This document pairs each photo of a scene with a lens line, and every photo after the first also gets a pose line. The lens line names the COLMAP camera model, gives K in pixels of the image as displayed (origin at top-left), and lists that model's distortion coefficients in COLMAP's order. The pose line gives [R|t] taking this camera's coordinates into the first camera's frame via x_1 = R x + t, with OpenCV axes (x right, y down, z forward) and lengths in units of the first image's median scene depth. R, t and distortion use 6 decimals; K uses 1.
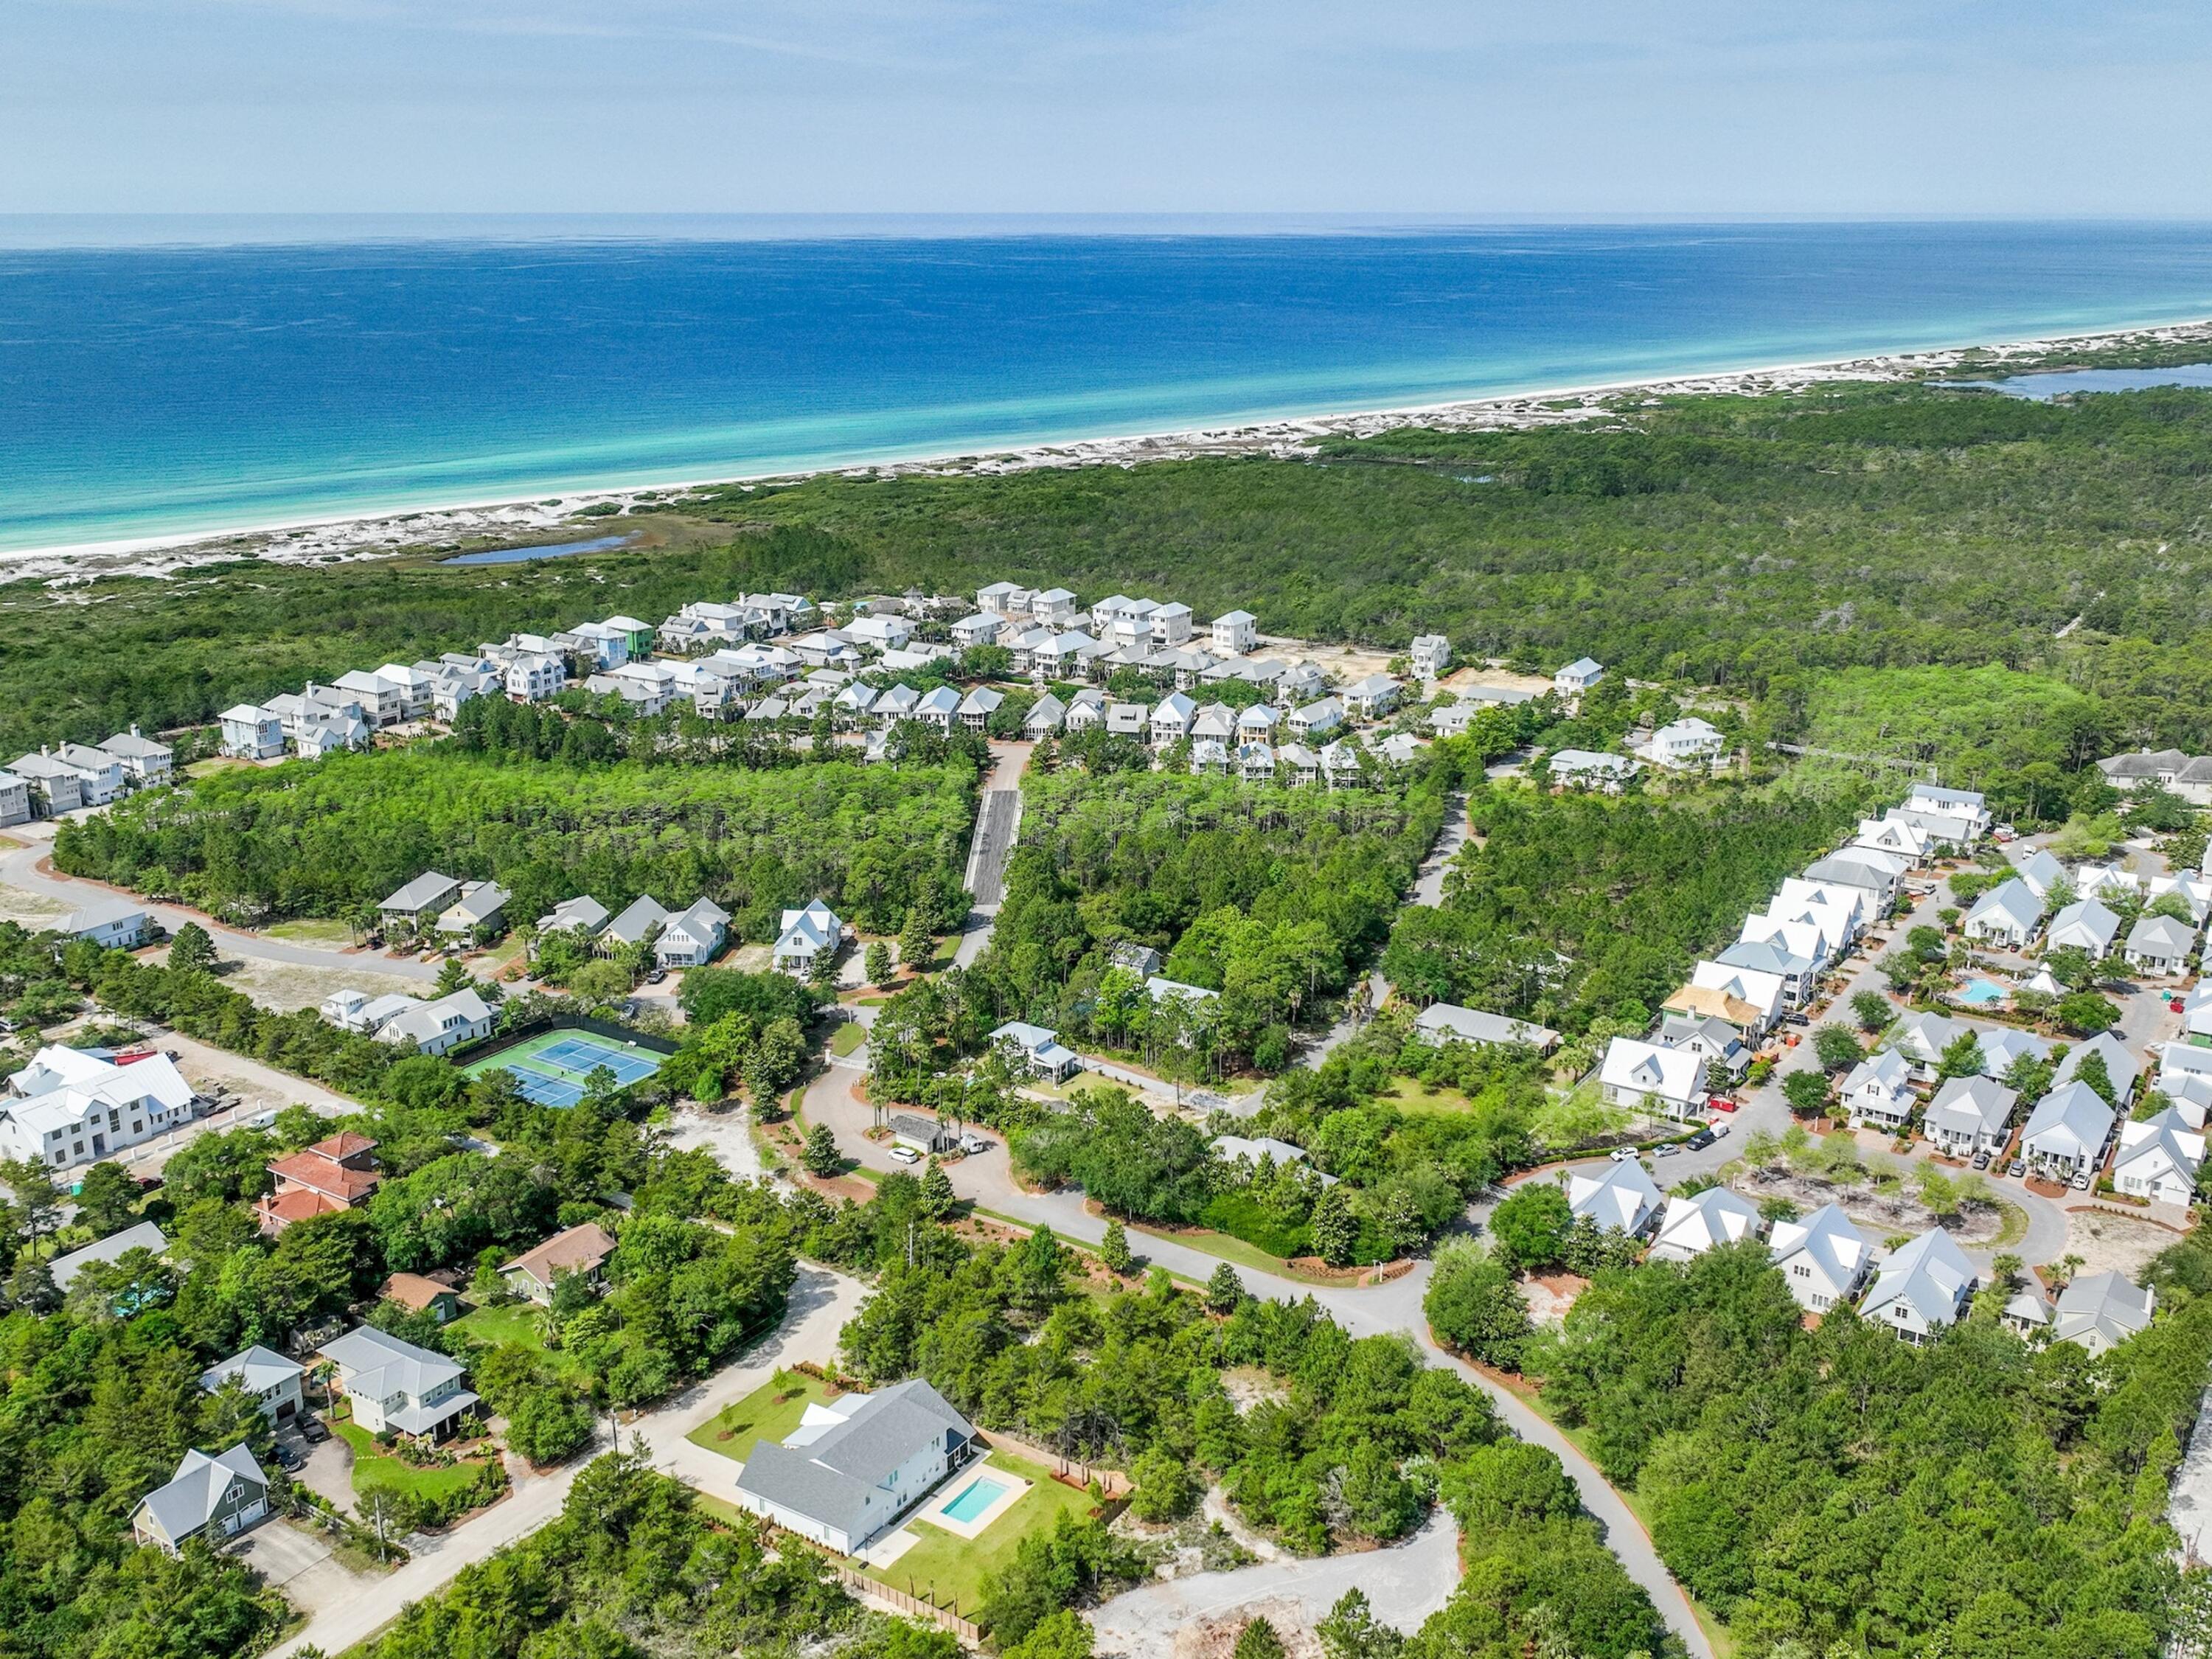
lens RADIAL K [[2012.7, 0, 1088.1], [0, 2012.7, 826.9], [0, 0, 1]] dist [0.004512, -0.013024]
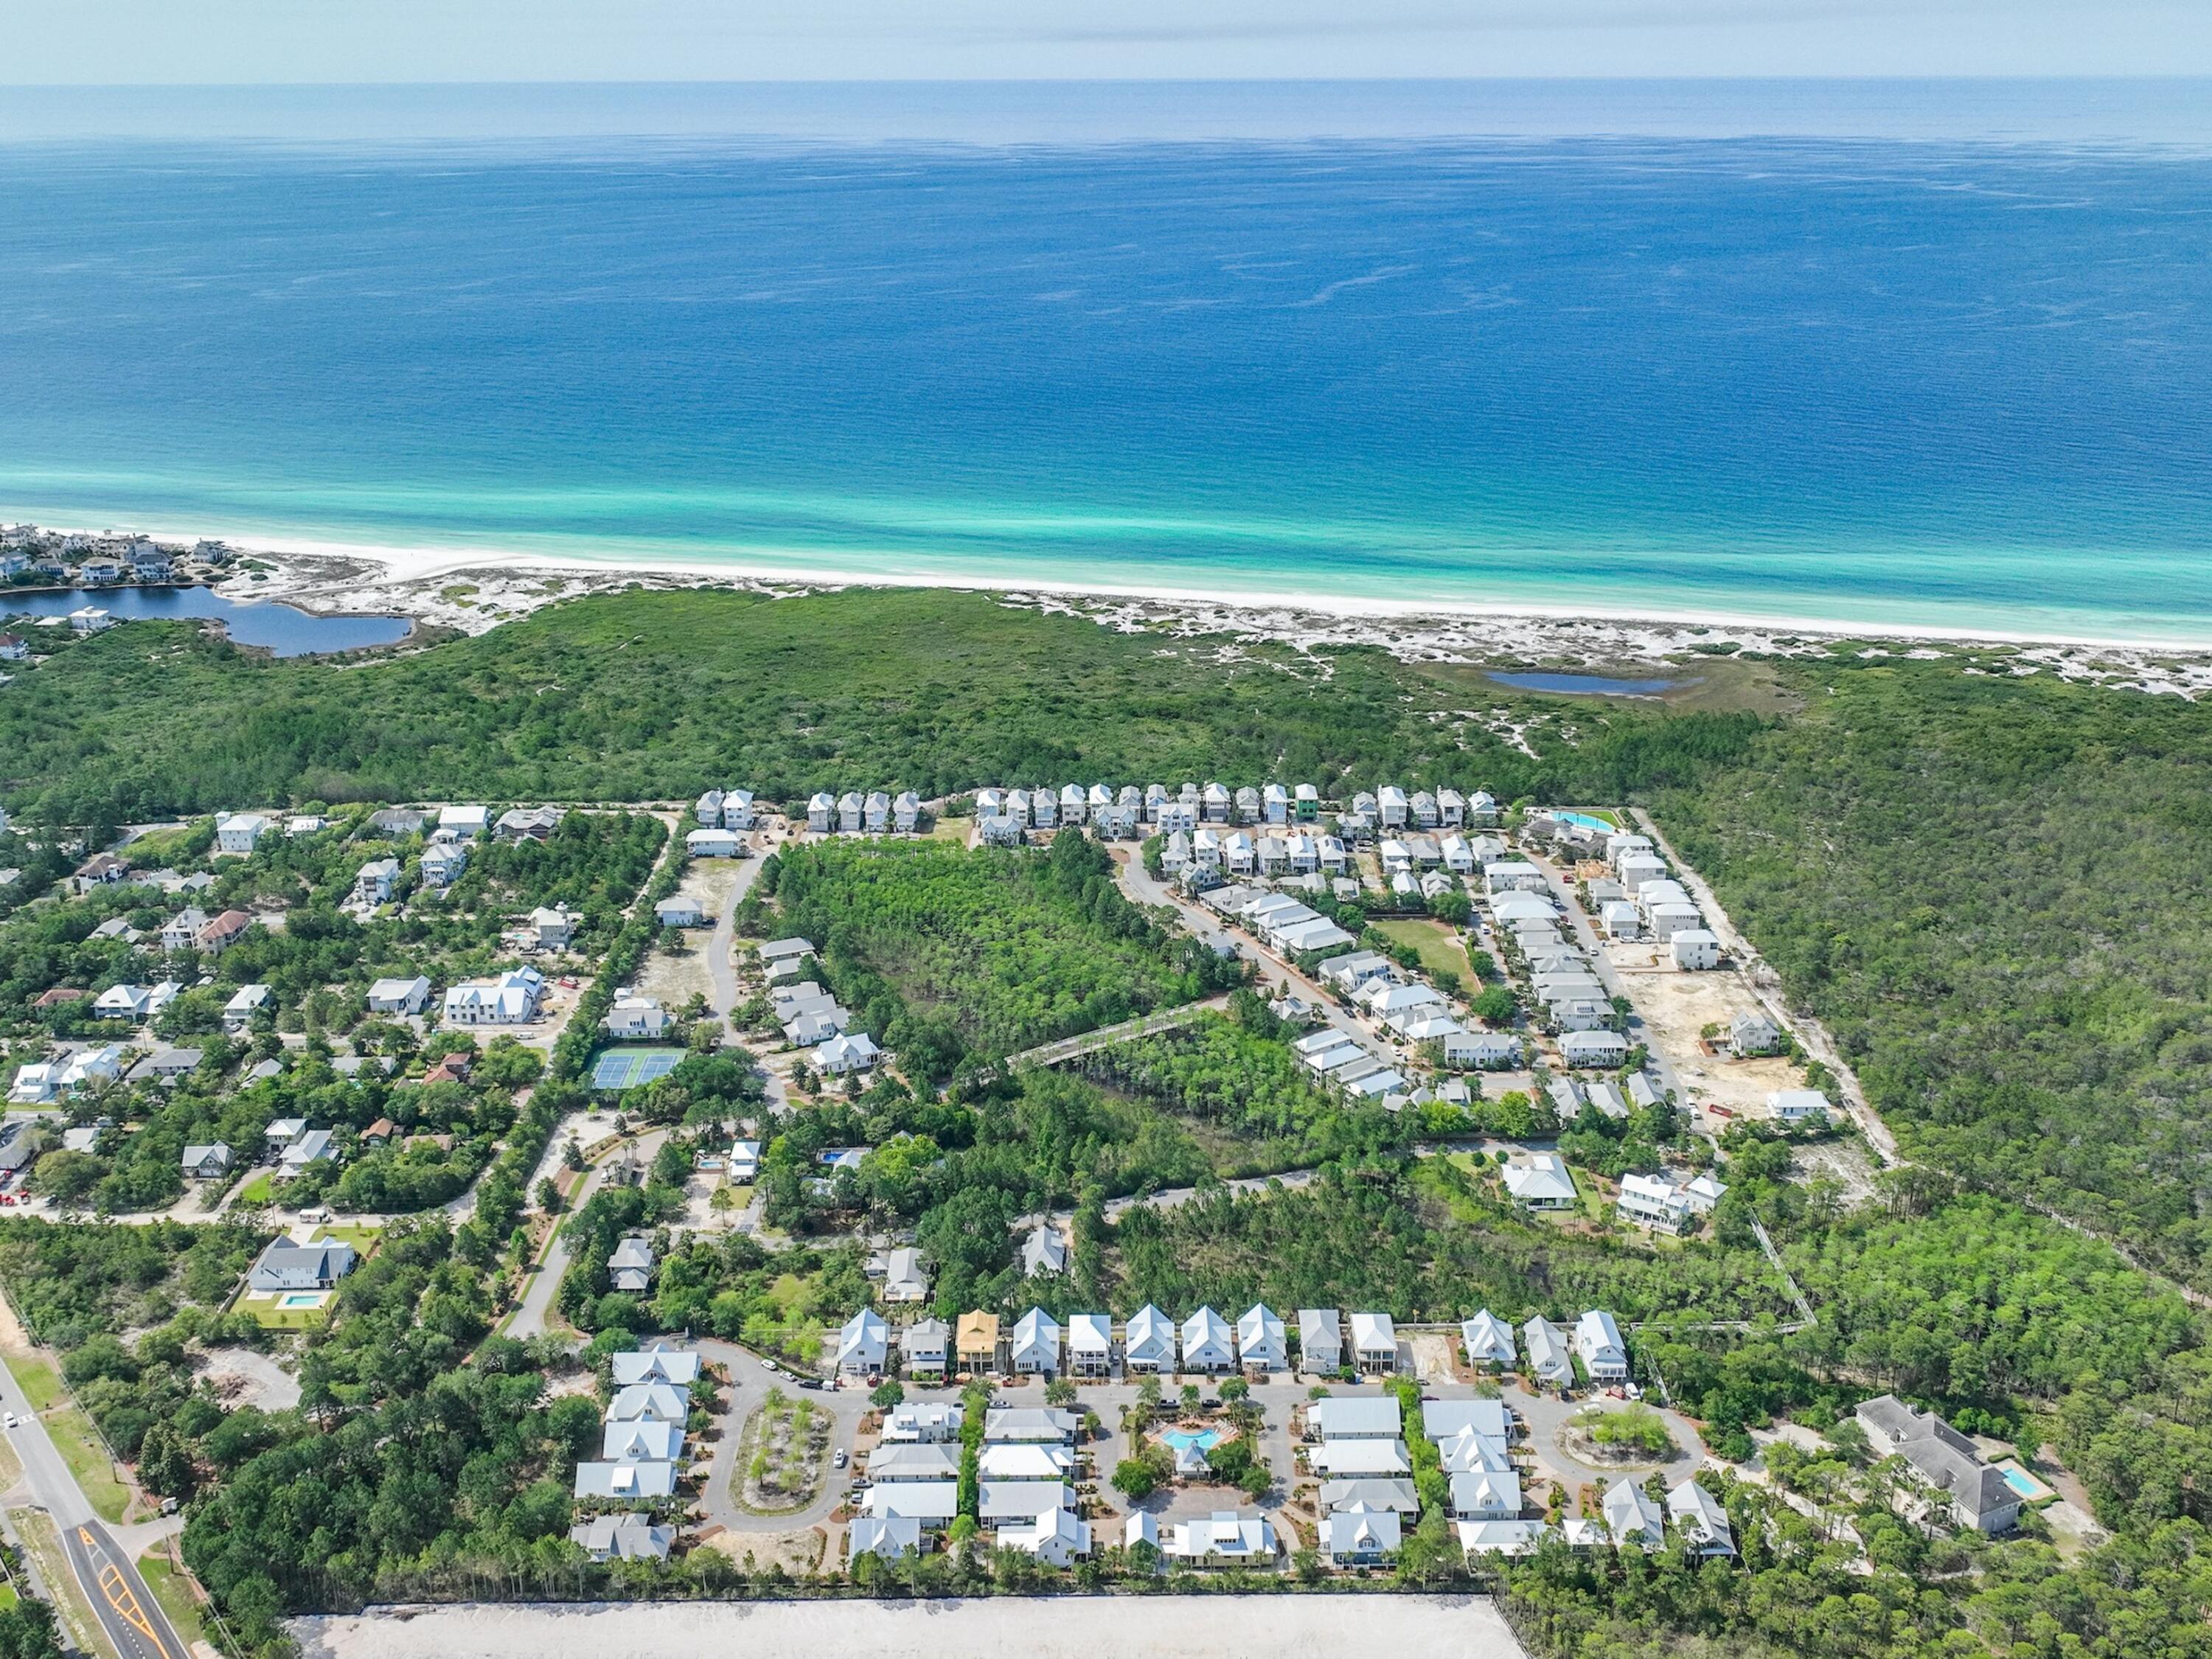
lens RADIAL K [[2078.3, 0, 1148.3], [0, 2078.3, 829.0], [0, 0, 1]] dist [0.006980, -0.001693]
pose [[0.559178, 0.281529, -0.779783, 0.765690], [-0.236900, 0.955619, 0.175132, -0.286558], [0.794480, 0.086801, 0.601055, 0.106220]]
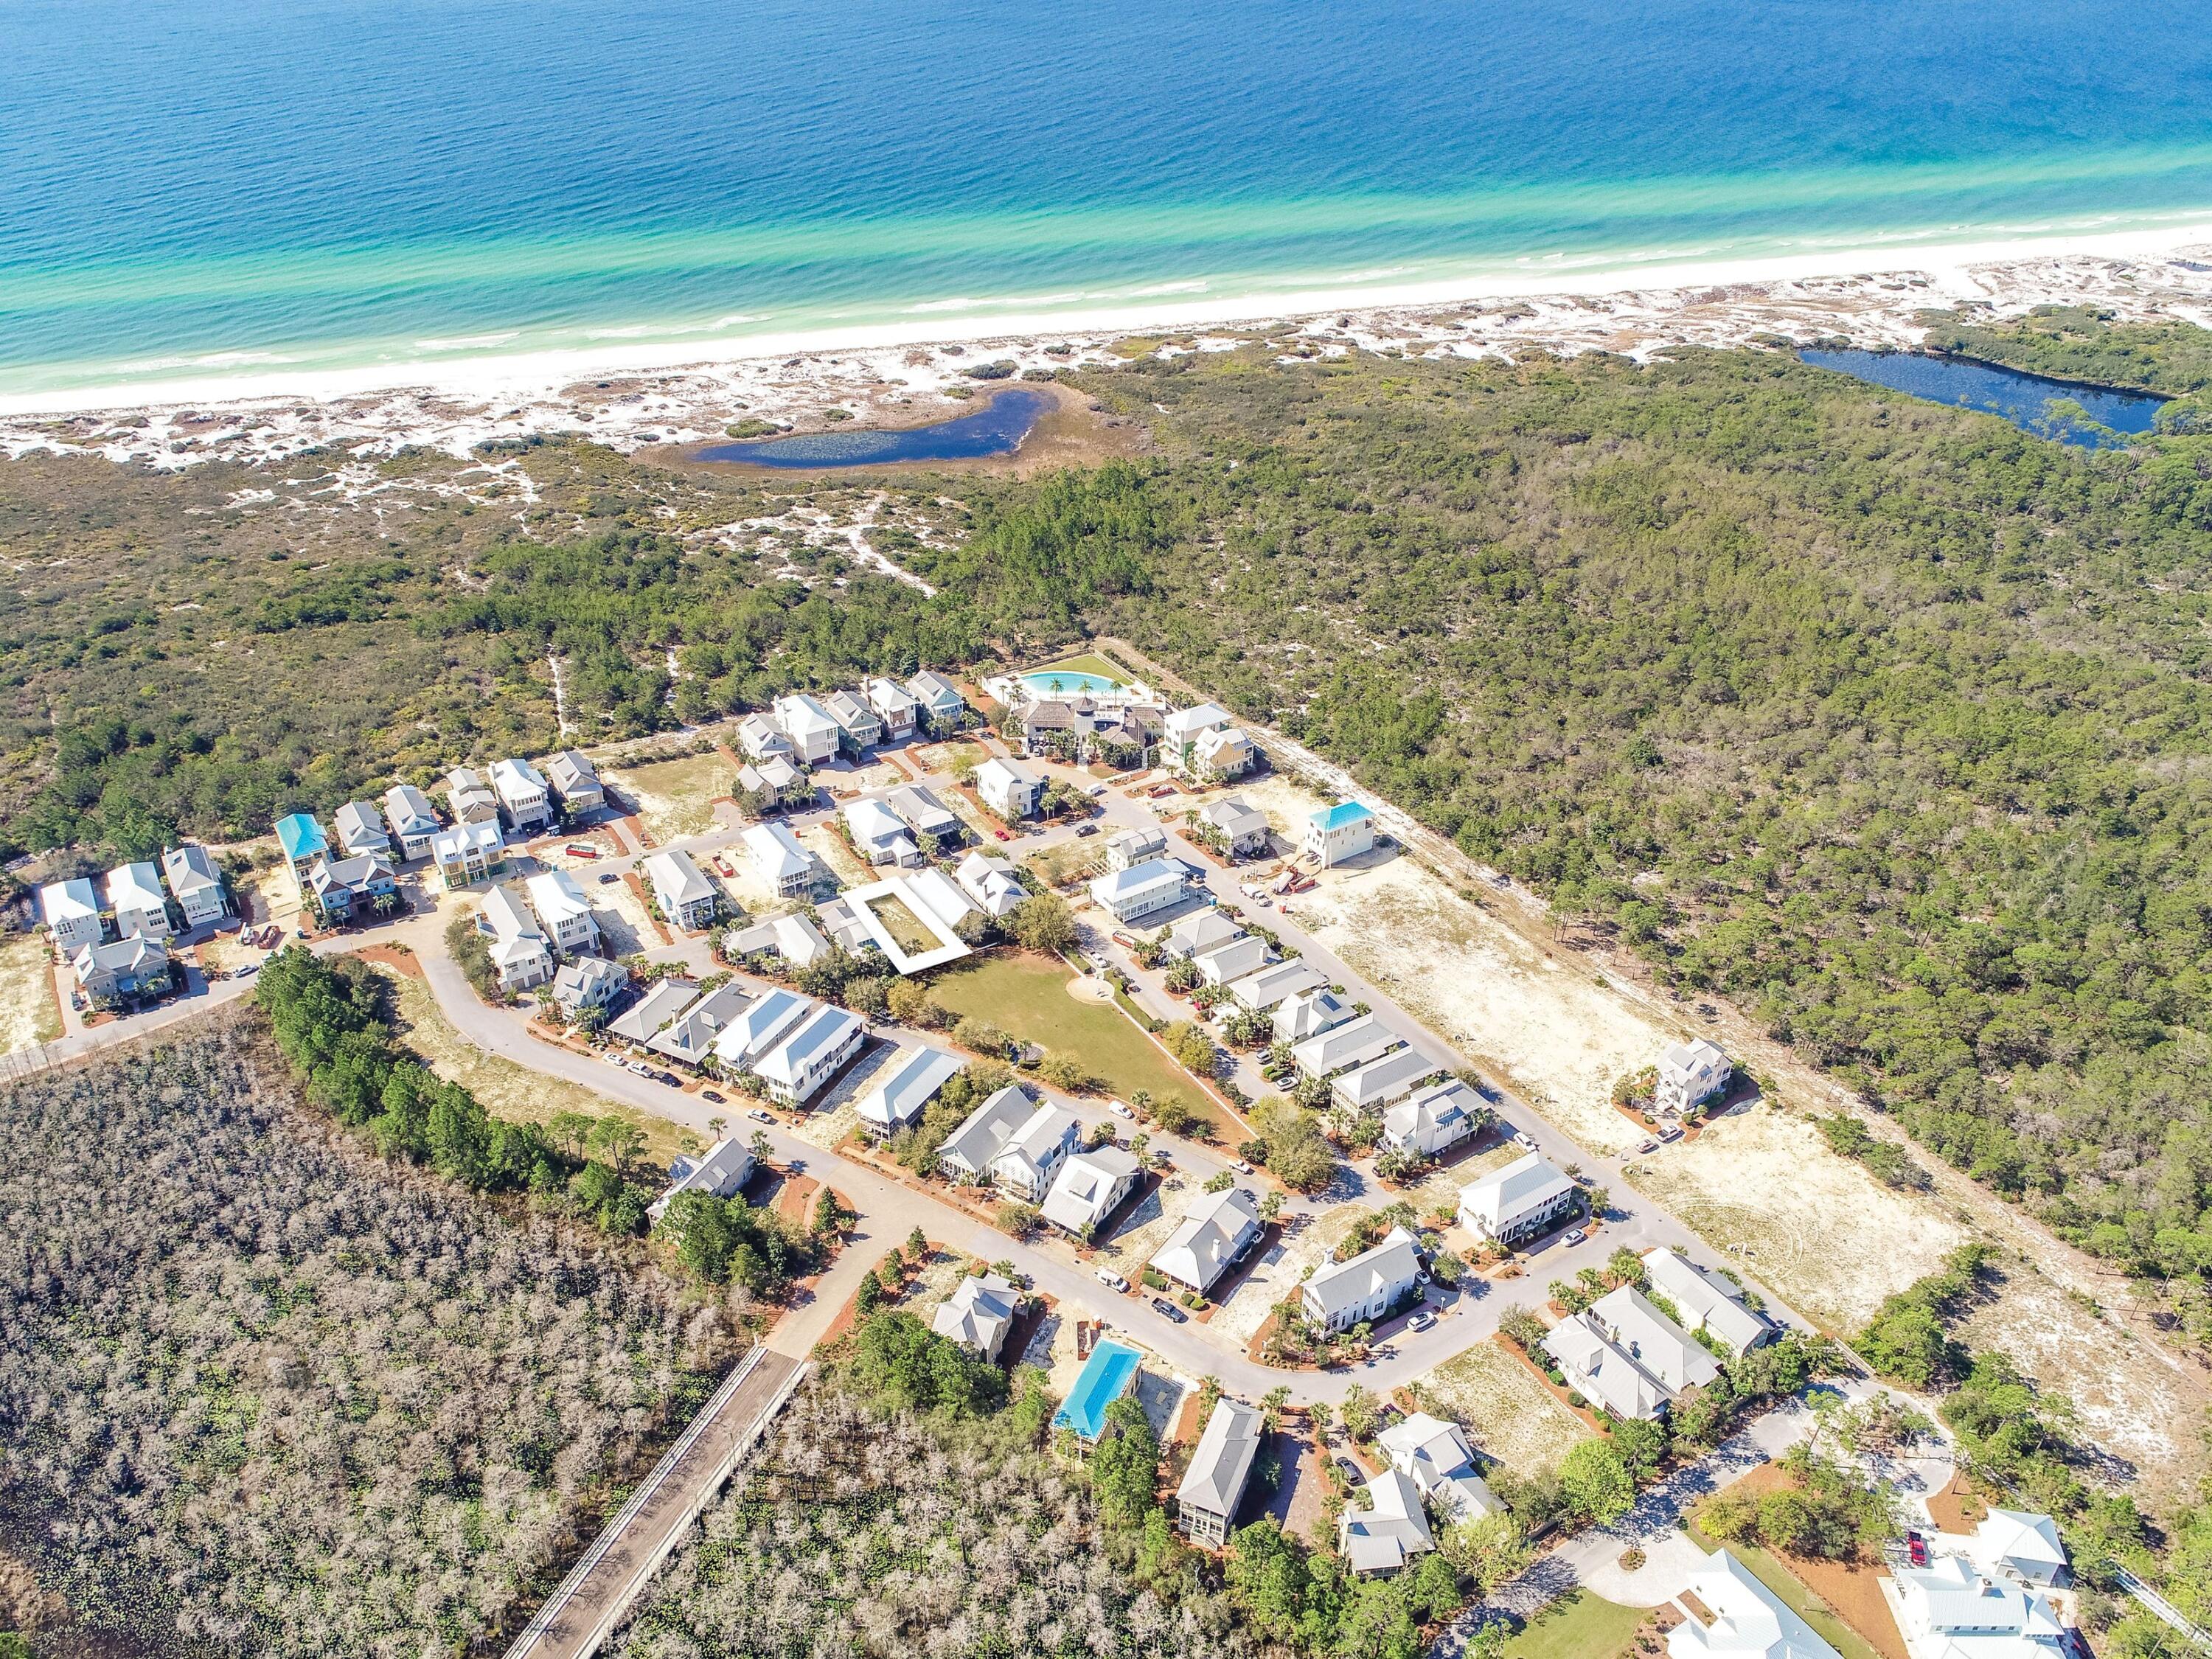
lens RADIAL K [[1659.5, 0, 1122.5], [0, 1659.5, 830.5], [0, 0, 1]] dist [0.000215, -0.002850]
pose [[0.917951, 0.222424, -0.328472, 0.154466], [-0.130217, 0.951091, 0.280123, -0.269131], [0.374713, -0.214367, 0.902018, 0.466528]]
